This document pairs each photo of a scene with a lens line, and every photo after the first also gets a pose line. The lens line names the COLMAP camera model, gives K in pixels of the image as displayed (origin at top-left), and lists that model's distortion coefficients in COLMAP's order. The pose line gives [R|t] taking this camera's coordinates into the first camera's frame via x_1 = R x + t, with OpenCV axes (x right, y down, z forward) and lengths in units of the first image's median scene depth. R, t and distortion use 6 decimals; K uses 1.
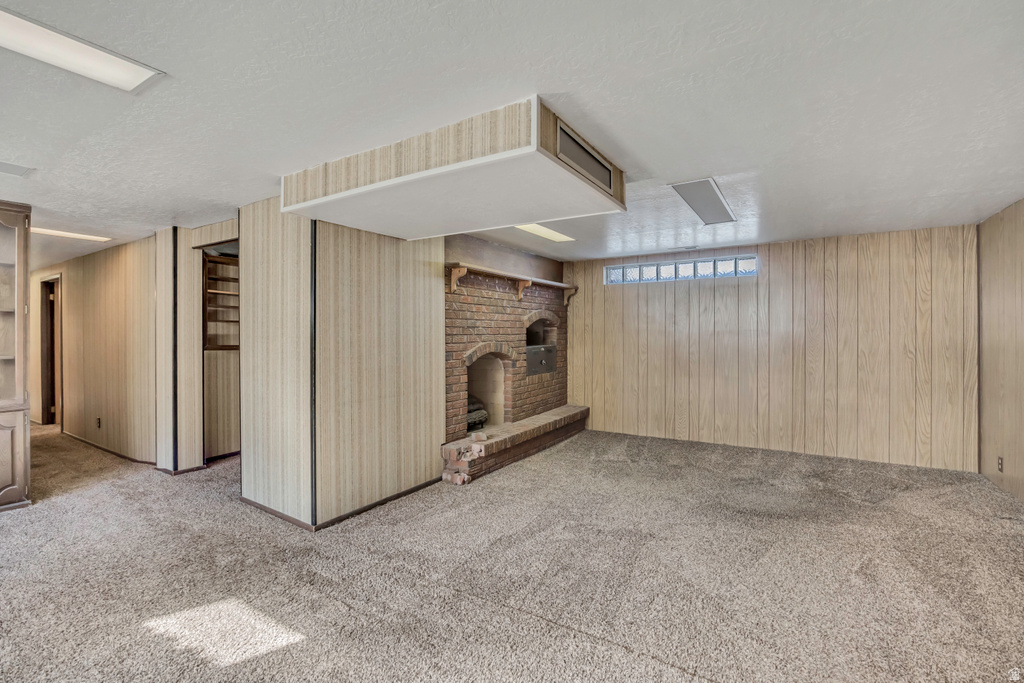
lens RADIAL K [[468.7, 0, 509.8], [0, 468.7, 339.3], [0, 0, 1]] dist [-0.008942, -0.000546]
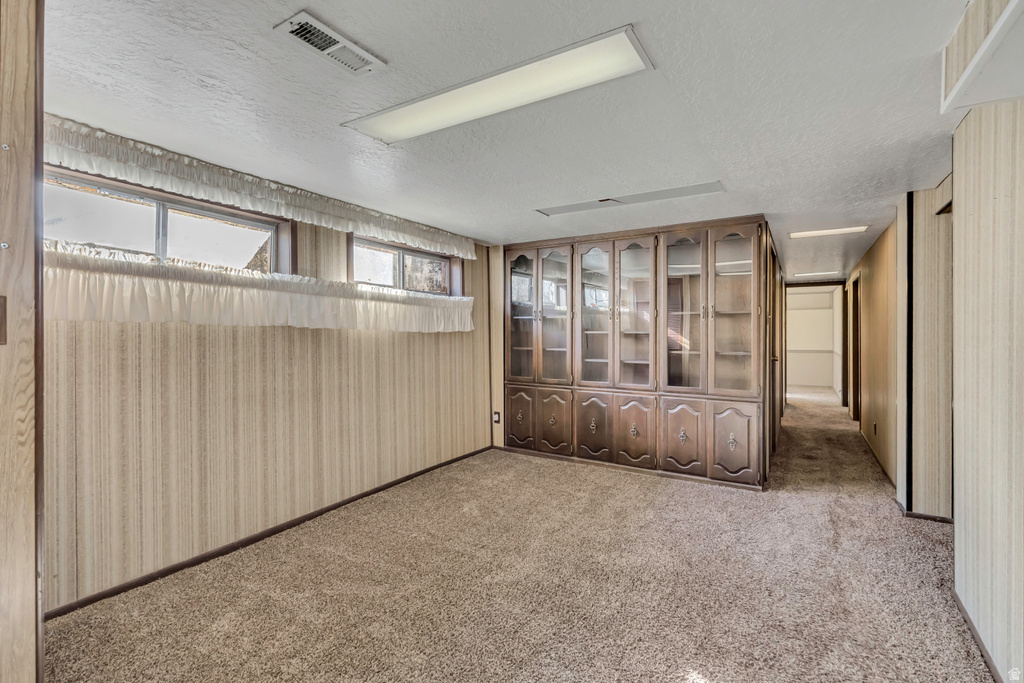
lens RADIAL K [[468.7, 0, 510.0], [0, 468.7, 332.8], [0, 0, 1]] dist [-0.008942, -0.000546]
pose [[0.001264, -0.002858, -0.999995, 0.055409], [-0.005205, 0.999982, -0.002865, -0.005804], [0.999986, 0.005209, 0.001249, 0.423922]]
